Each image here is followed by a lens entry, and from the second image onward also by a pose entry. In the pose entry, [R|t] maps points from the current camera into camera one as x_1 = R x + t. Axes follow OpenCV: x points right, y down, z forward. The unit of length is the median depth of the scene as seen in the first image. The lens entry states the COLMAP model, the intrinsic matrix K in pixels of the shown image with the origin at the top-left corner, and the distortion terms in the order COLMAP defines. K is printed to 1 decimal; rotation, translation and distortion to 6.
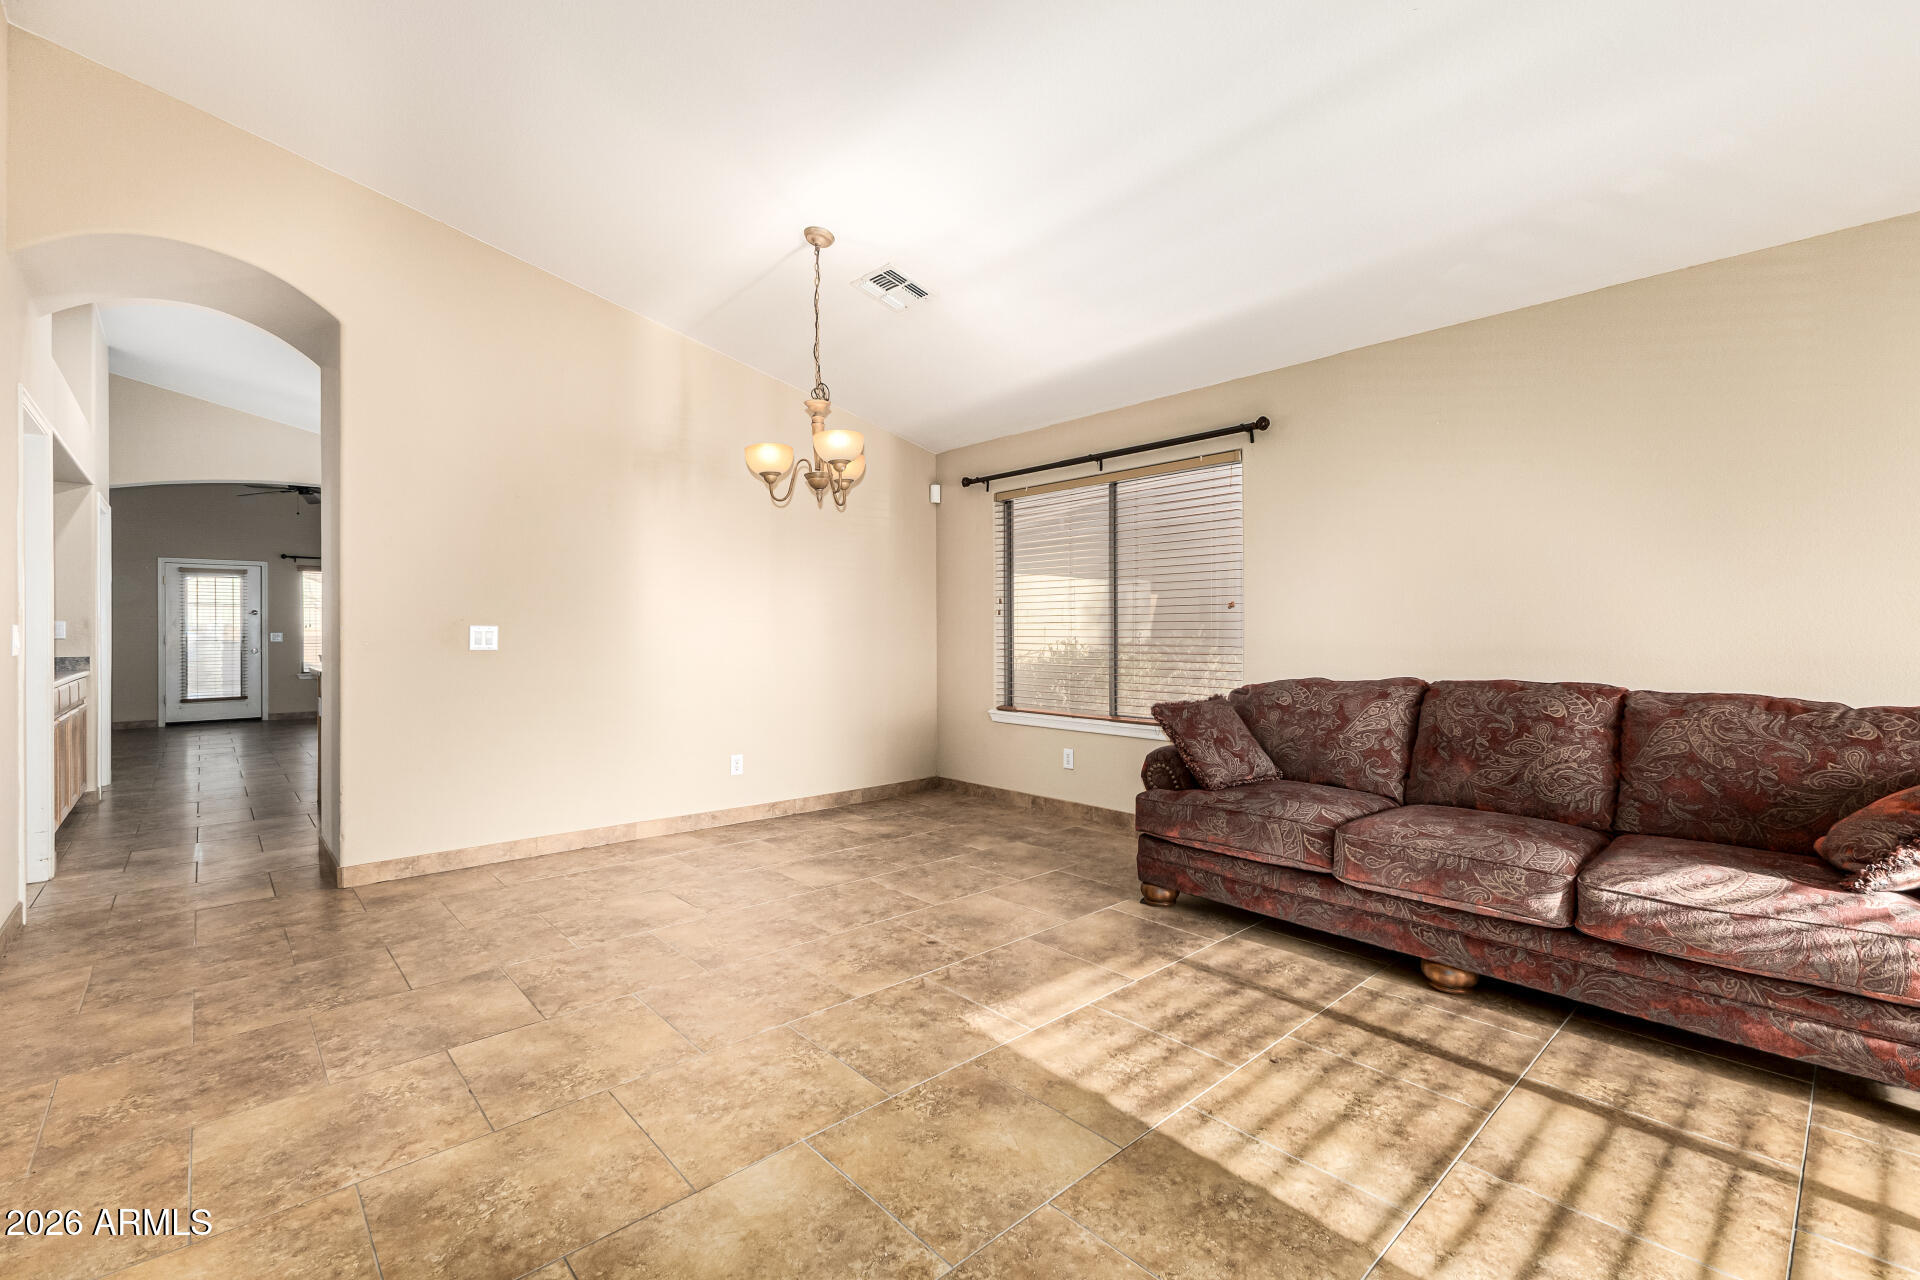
lens RADIAL K [[834.7, 0, 961.4], [0, 834.7, 632.7], [0, 0, 1]] dist [0.005850, 0.000177]
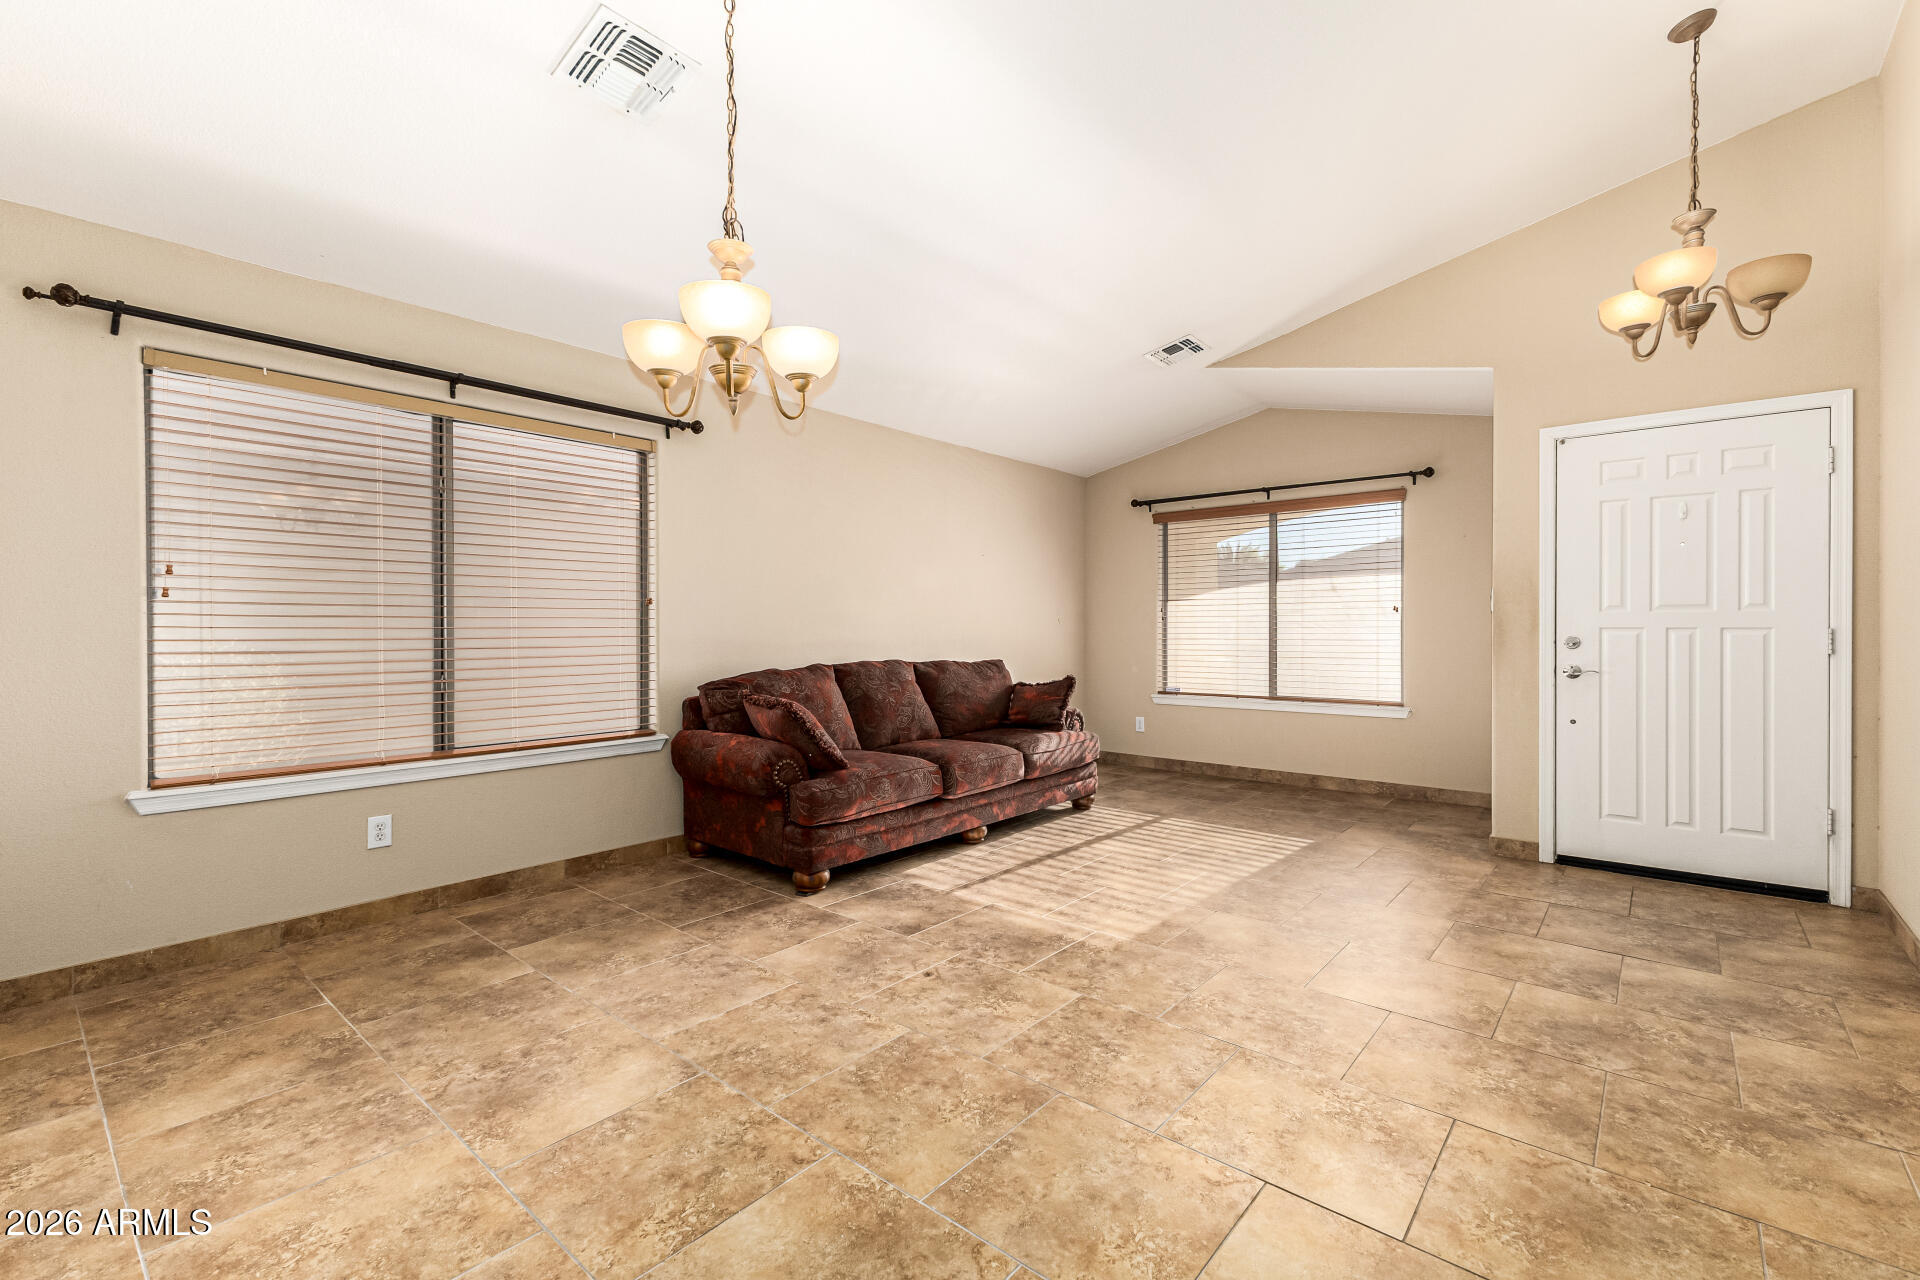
lens RADIAL K [[834.7, 0, 961.4], [0, 834.7, 632.7], [0, 0, 1]] dist [0.005850, 0.000177]
pose [[-0.131660, -0.004573, 0.991284, -0.992218], [0.003451, 0.999981, 0.005071, -0.002133], [-0.991289, 0.004089, -0.131642, 1.152710]]
